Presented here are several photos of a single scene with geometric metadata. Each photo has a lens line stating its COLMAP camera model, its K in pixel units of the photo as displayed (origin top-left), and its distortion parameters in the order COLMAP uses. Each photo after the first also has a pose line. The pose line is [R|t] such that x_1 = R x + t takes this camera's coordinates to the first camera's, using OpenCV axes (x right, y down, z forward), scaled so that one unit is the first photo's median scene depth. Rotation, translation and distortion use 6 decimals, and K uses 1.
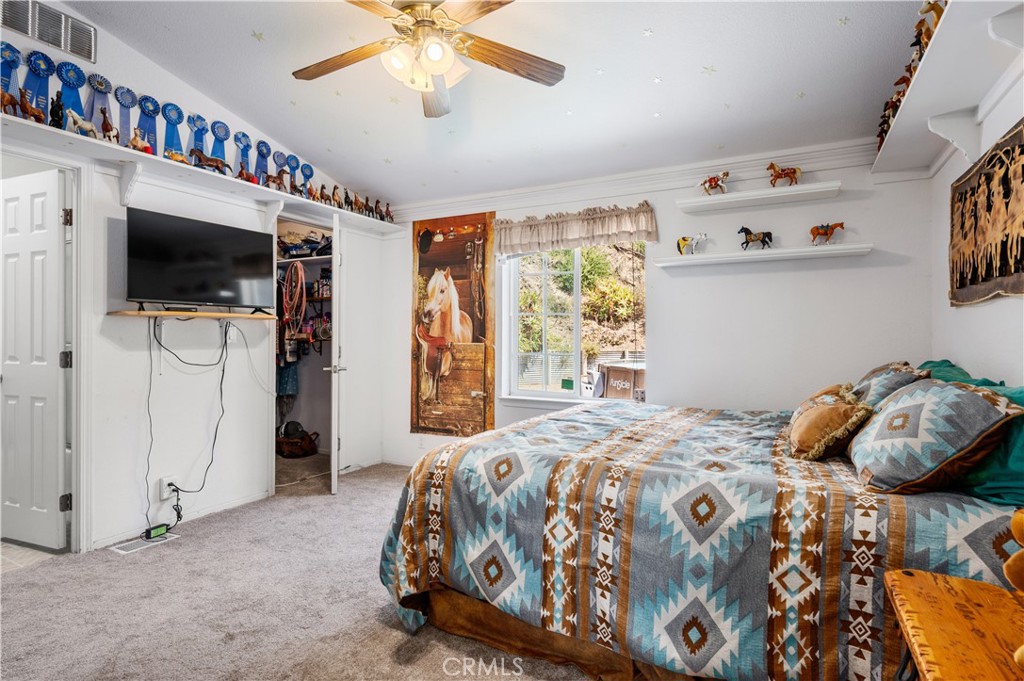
lens RADIAL K [[526.8, 0, 509.3], [0, 526.8, 336.7], [0, 0, 1]] dist [-0.007714, -0.000250]
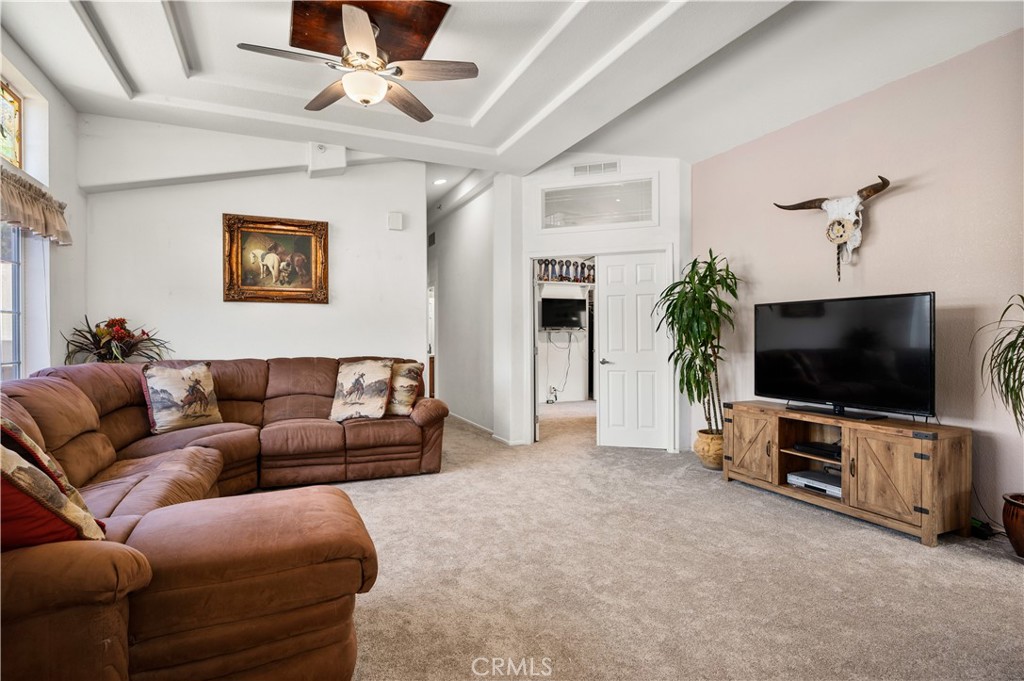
lens RADIAL K [[526.8, 0, 510.7], [0, 526.8, 339.7], [0, 0, 1]] dist [-0.007714, -0.000250]
pose [[0.795912, -0.004878, -0.605392, 0.895628], [0.006676, 0.999977, 0.000720, 0.002974], [0.605375, -0.004615, 0.795927, -1.407400]]
